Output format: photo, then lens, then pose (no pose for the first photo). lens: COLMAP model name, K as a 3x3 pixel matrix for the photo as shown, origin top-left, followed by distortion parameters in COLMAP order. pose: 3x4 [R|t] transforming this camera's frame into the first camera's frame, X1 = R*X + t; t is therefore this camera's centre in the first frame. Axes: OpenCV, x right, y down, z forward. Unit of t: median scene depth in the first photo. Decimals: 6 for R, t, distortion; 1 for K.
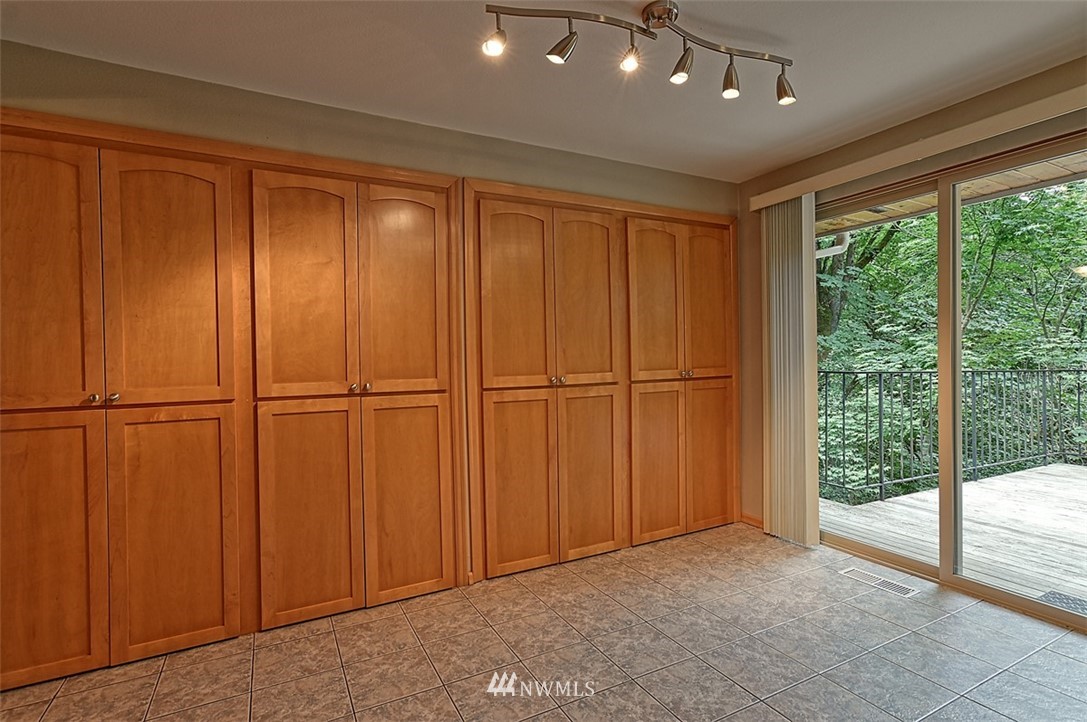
lens RADIAL K [[529.5, 0, 545.0], [0, 529.5, 358.9], [0, 0, 1]] dist [-0.009359, 0.004257]
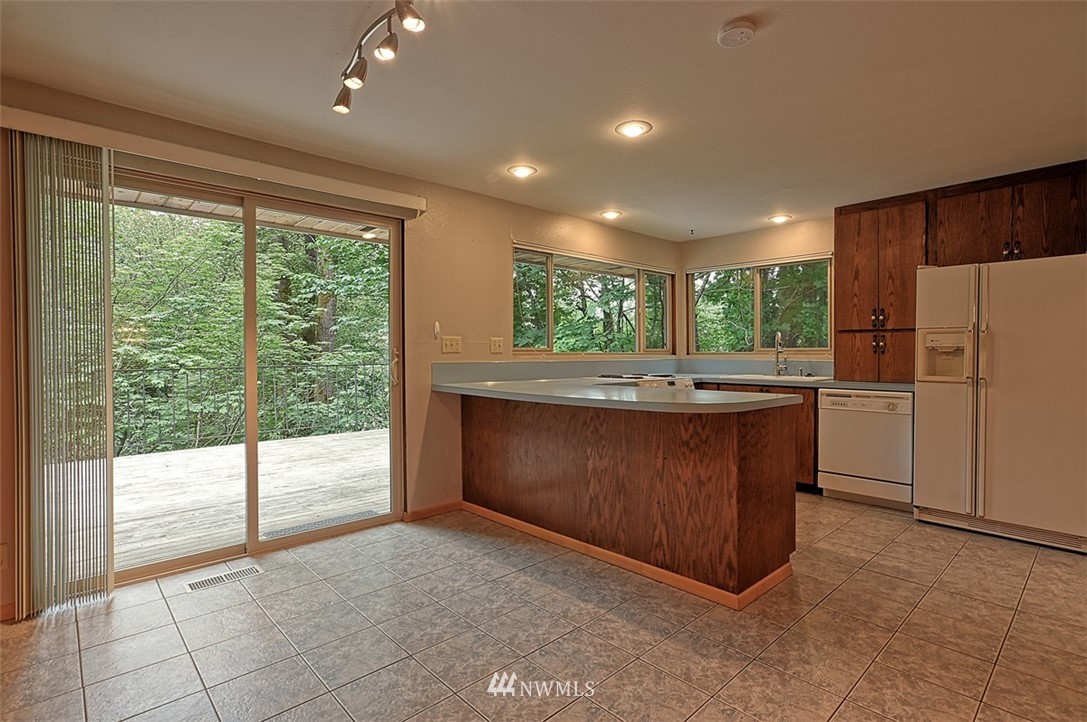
lens RADIAL K [[529.5, 0, 543.0], [0, 529.5, 363.2], [0, 0, 1]] dist [-0.009359, 0.004257]
pose [[-0.269513, -0.009441, 0.962951, -0.438351], [0.014715, 0.999795, 0.013921, 0.005532], [-0.962884, 0.017922, -0.269319, 0.595658]]
